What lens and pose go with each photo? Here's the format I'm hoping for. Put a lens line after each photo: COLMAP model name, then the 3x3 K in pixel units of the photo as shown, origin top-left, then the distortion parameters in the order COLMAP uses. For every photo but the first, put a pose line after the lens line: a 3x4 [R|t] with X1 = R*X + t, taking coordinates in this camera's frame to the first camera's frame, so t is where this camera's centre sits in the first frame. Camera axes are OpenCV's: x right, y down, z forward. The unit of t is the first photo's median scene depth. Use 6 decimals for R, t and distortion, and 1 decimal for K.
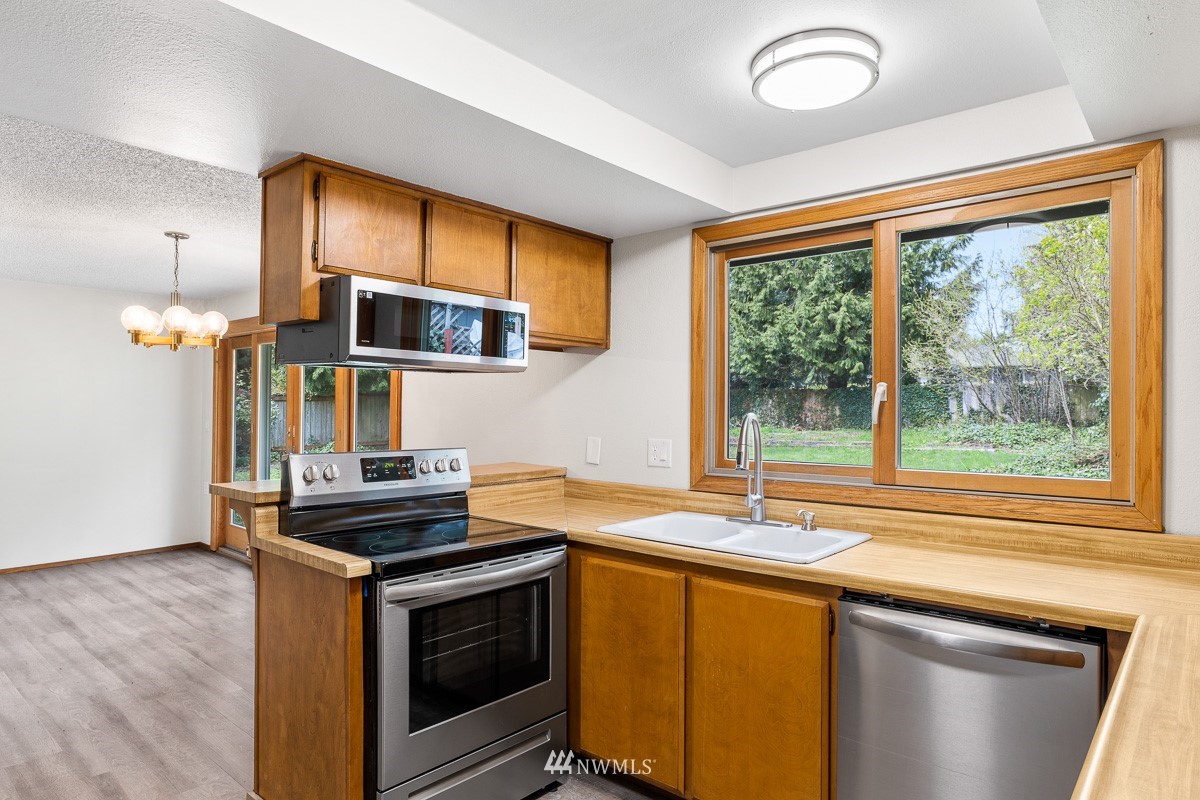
lens RADIAL K [[703.5, 0, 599.1], [0, 703.5, 394.6], [0, 0, 1]] dist [-0.040267, 0.023923]
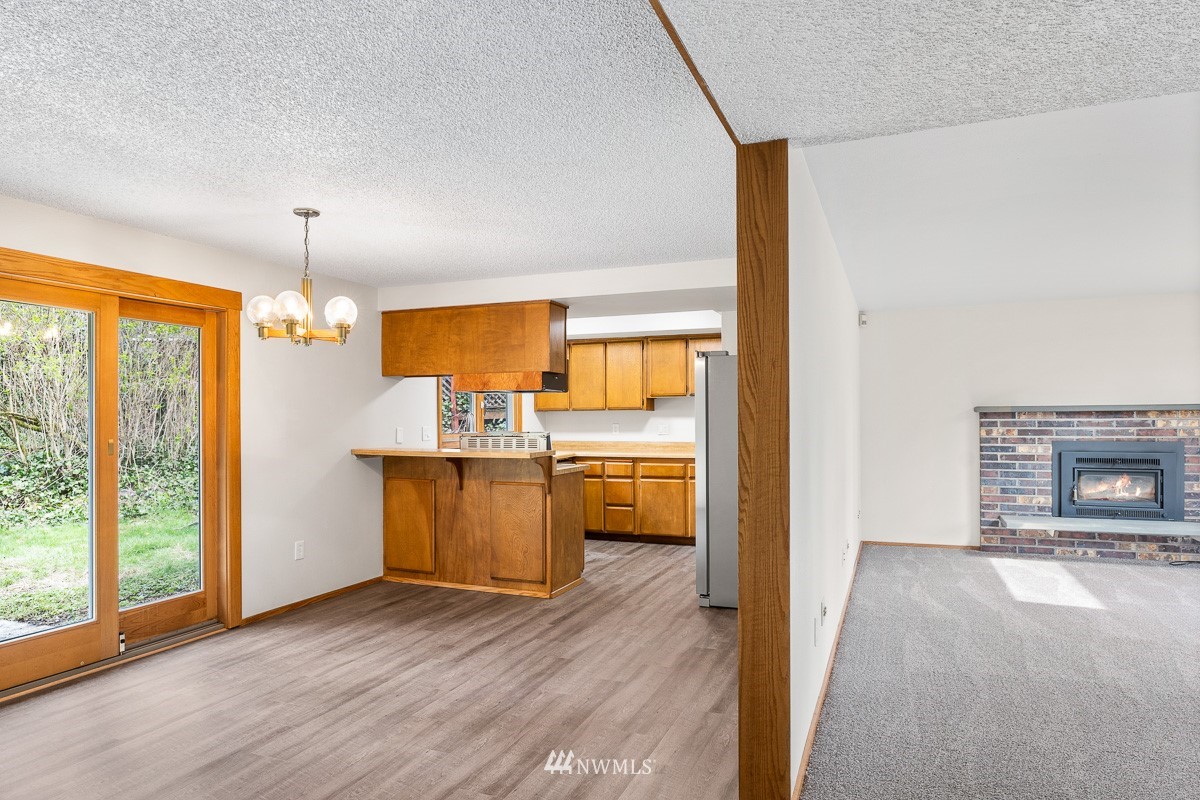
lens RADIAL K [[739.1, 0, 596.2], [0, 739.1, 417.0], [0, 0, 1]] dist [-0.023403, 0.024837]
pose [[-0.321276, -0.007667, 0.946955, -0.369818], [-0.017671, 0.999842, 0.002099, 0.004480], [-0.946821, -0.016059, -0.321361, 0.222142]]
